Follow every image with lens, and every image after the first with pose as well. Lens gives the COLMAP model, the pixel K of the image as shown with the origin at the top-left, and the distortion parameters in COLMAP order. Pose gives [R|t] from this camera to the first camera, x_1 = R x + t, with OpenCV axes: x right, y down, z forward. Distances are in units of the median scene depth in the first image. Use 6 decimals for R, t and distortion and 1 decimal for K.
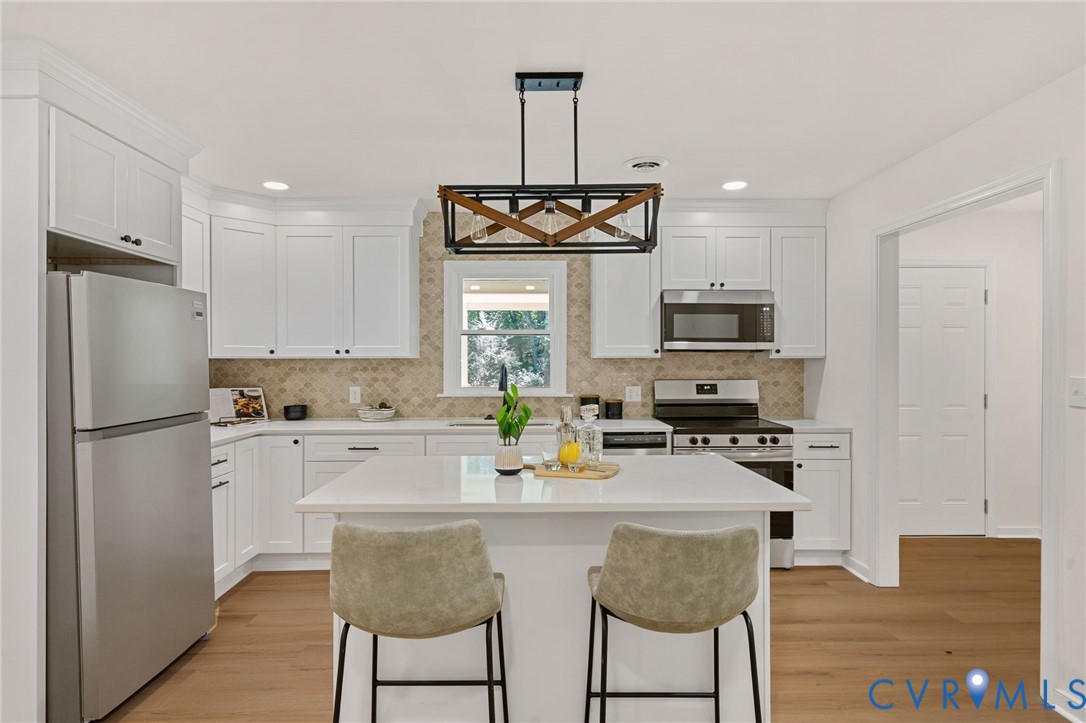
lens RADIAL K [[583.9, 0, 543.0], [0, 583.9, 361.5], [0, 0, 1]] dist [-0.000628, 0.000237]
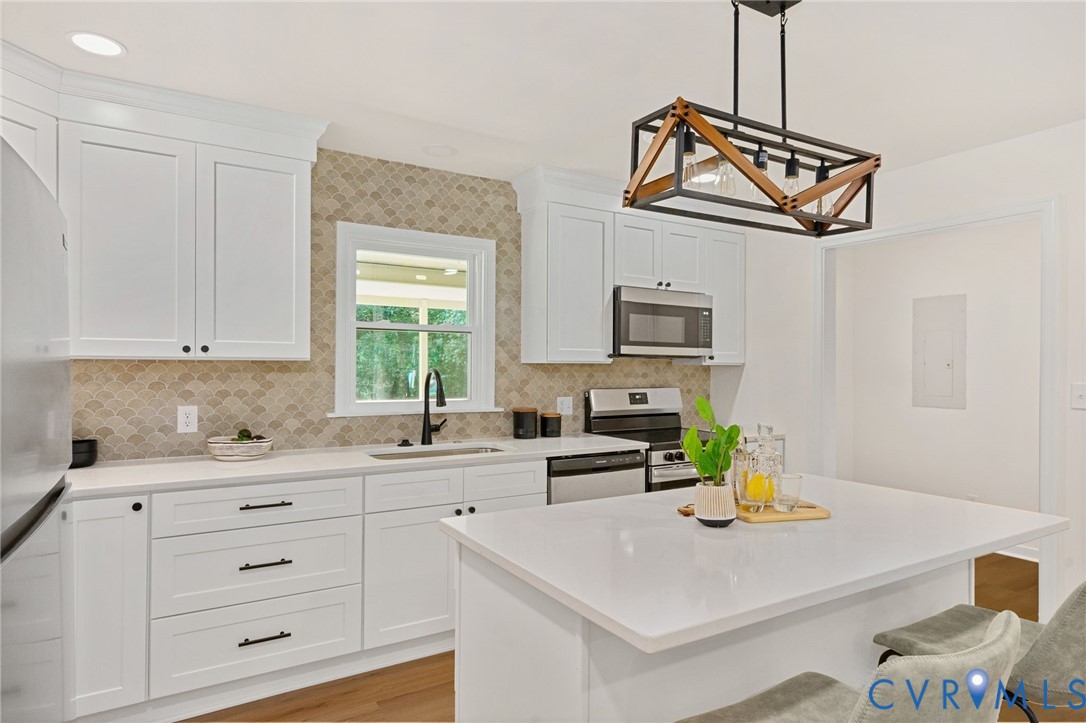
lens RADIAL K [[622.9, 0, 543.2], [0, 622.9, 364.8], [0, 0, 1]] dist [0.004536, 0.001464]
pose [[0.862545, 0.007842, 0.505920, -0.438705], [-0.005909, 0.999968, -0.005425, 0.001374], [-0.505947, 0.001689, 0.862563, 0.314980]]
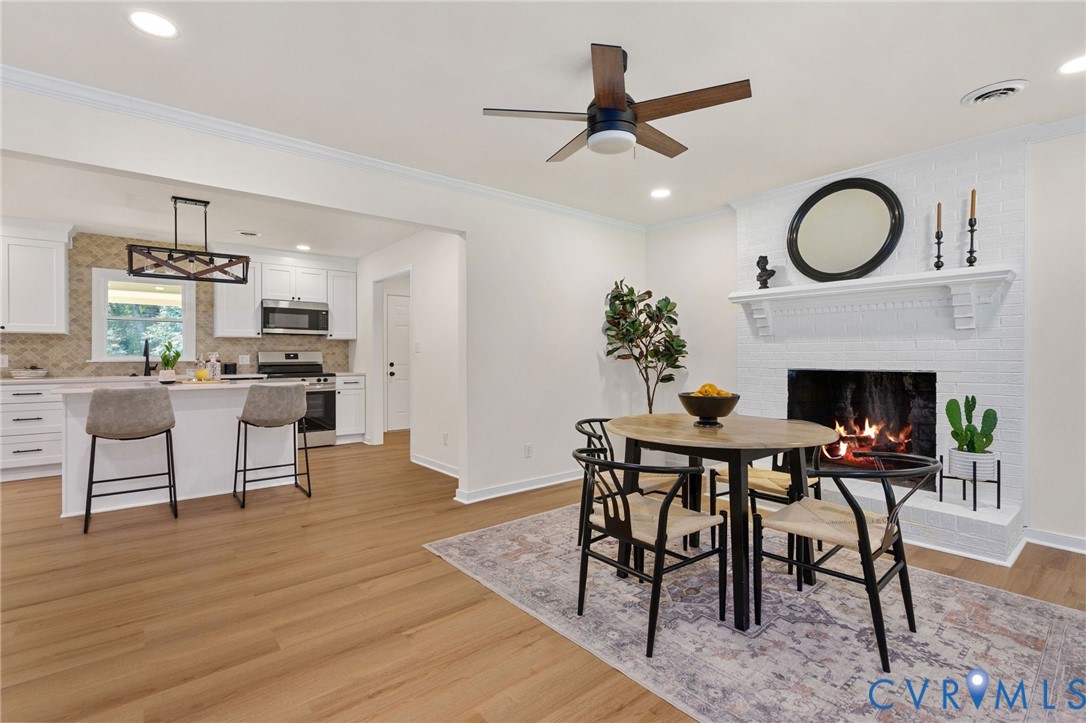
lens RADIAL K [[489.4, 0, 536.0], [0, 489.4, 357.7], [0, 0, 1]] dist [-0.000886, 0.000084]
pose [[0.786877, -0.002436, 0.617105, -0.070256], [0.002169, 0.999997, 0.001182, 0.066898], [-0.617106, 0.000409, 0.786880, -0.823972]]
